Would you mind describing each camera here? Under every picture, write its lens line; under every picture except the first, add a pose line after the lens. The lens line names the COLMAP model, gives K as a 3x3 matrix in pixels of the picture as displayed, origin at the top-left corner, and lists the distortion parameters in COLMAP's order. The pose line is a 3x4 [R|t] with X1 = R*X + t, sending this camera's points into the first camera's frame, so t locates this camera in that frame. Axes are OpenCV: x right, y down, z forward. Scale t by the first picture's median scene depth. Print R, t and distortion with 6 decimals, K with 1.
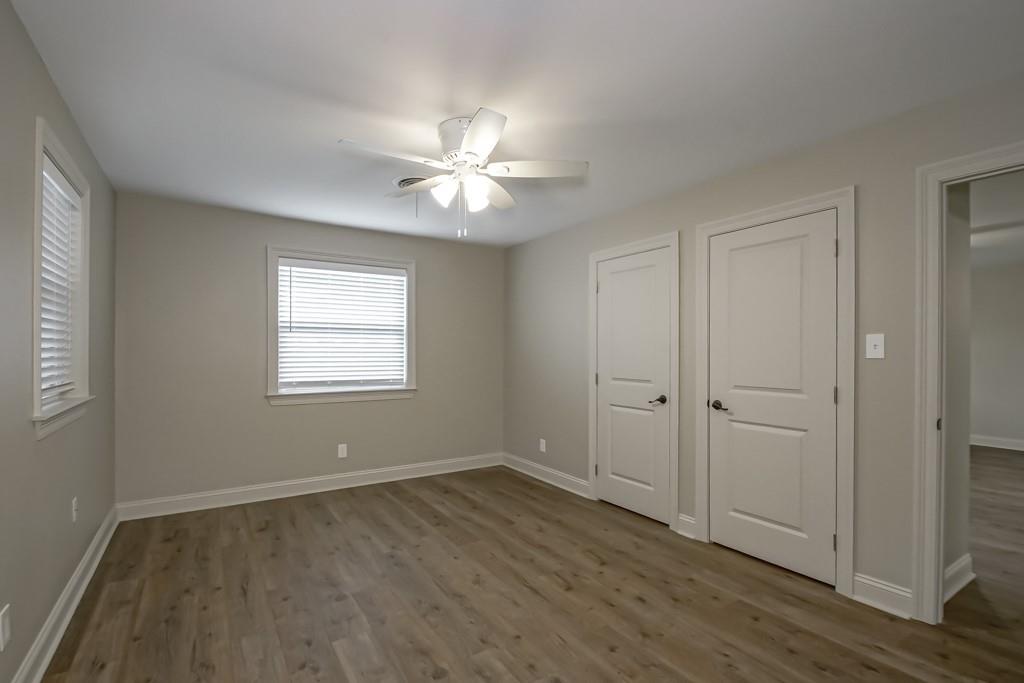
lens RADIAL K [[470.5, 0, 503.7], [0, 470.5, 344.6], [0, 0, 1]] dist [-0.001849, -0.001341]
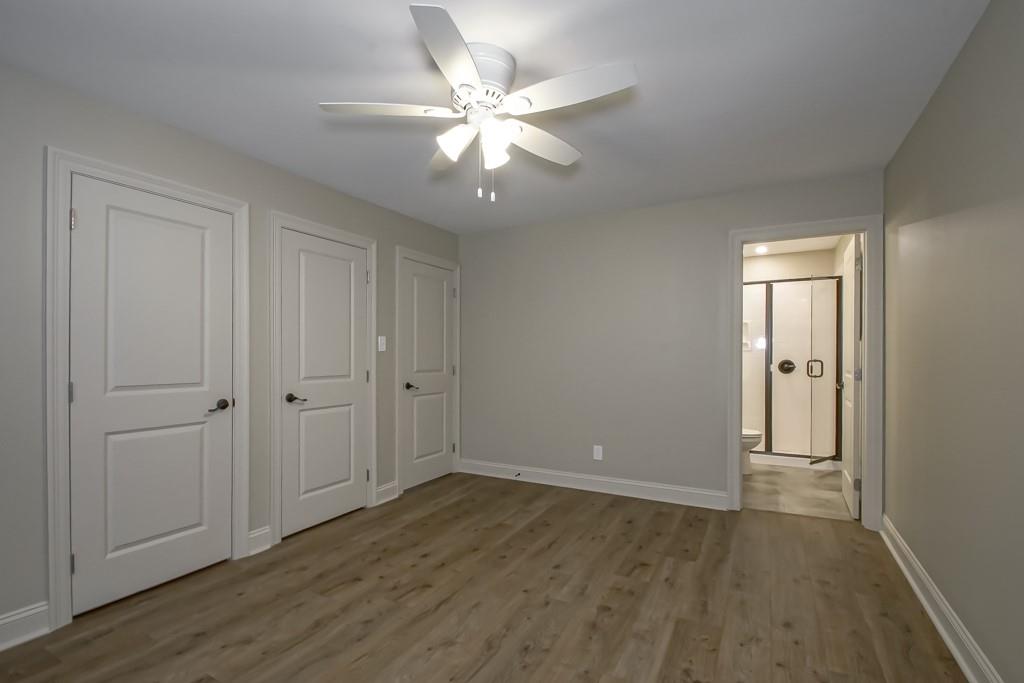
lens RADIAL K [[461.9, 0, 498.1], [0, 461.9, 349.7], [0, 0, 1]] dist [0.002730, -0.008986]
pose [[-0.469232, 0.008297, 0.883036, -0.757383], [-0.014847, 0.999740, -0.017283, 0.041837], [-0.882950, -0.021220, -0.468987, 1.289023]]
